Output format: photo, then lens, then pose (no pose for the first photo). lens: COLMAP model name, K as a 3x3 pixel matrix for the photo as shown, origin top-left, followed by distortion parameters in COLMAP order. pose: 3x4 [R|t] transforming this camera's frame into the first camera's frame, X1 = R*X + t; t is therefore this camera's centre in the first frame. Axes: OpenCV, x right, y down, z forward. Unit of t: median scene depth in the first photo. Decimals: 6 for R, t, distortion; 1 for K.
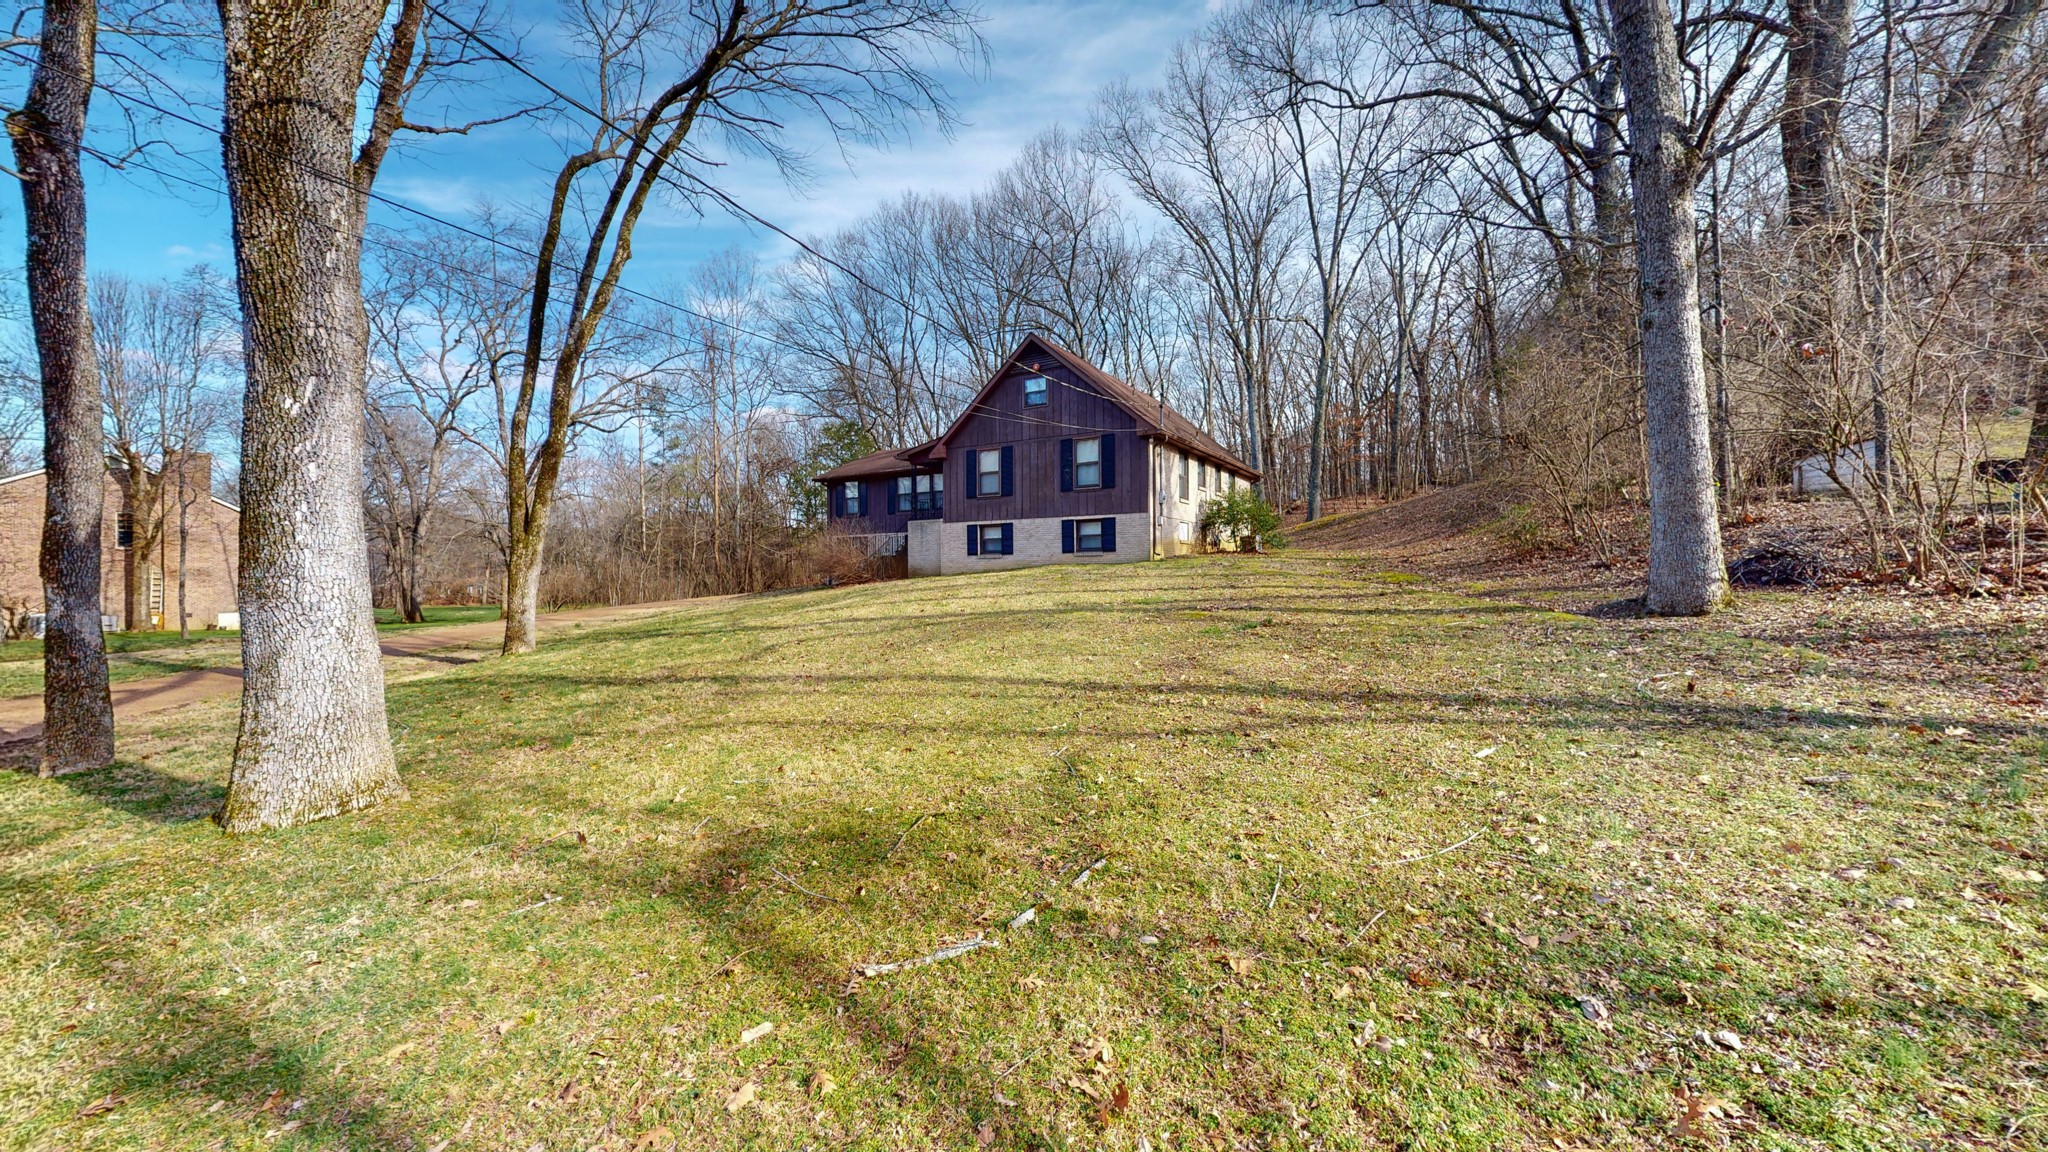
lens RADIAL K [[752.1, 0, 1024.0], [0, 752.1, 576.0], [0, 0, 1]] dist [-0.000792, -0.000046]
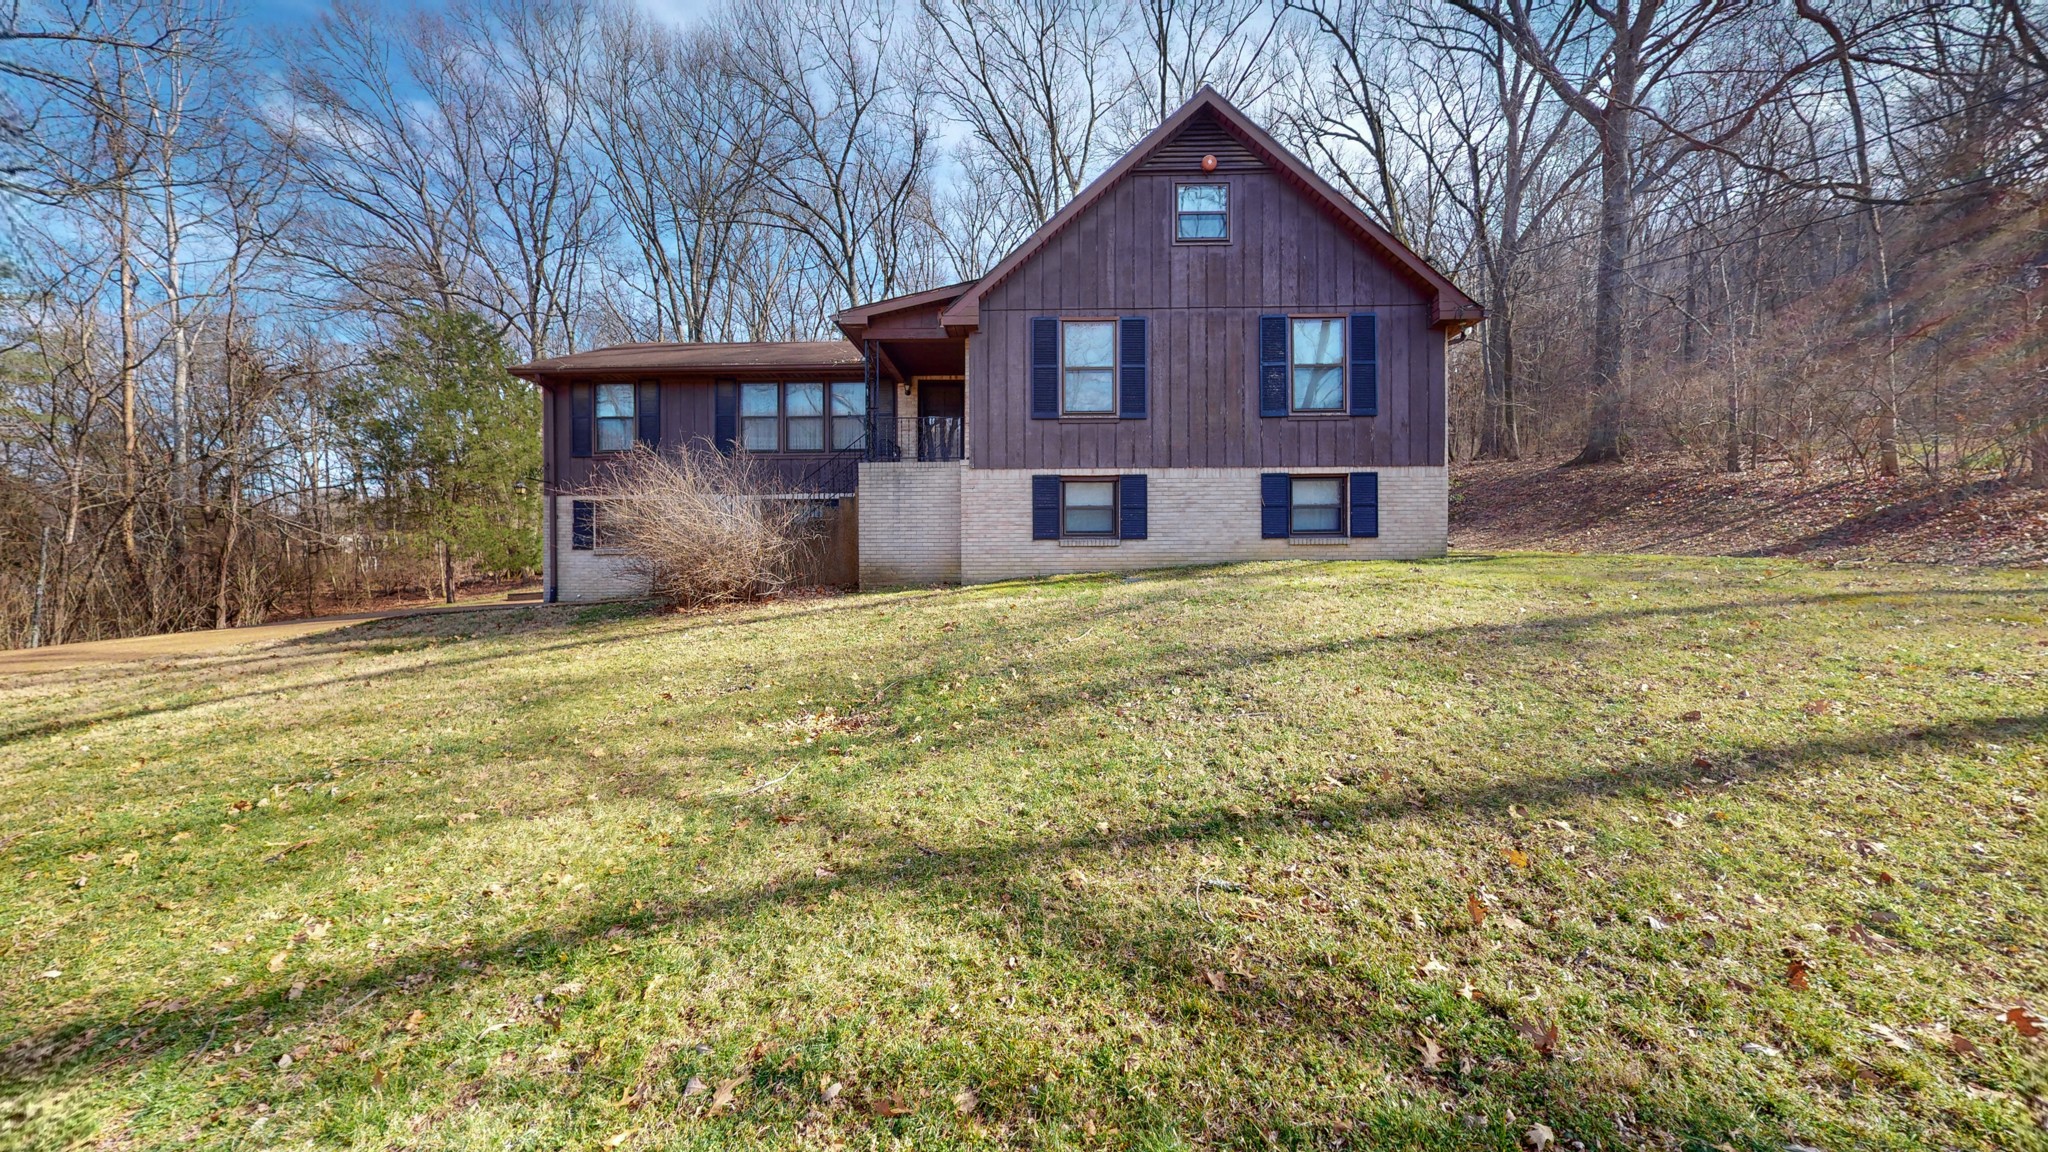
lens RADIAL K [[723.5, 0, 1013.5], [0, 723.5, 573.1], [0, 0, 1]] dist [-0.001426, -0.000131]
pose [[0.863654, -0.006271, 0.504045, -0.325637], [0.000783, 0.999938, 0.011099, -0.012011], [-0.504084, -0.009191, 0.863606, 0.631165]]
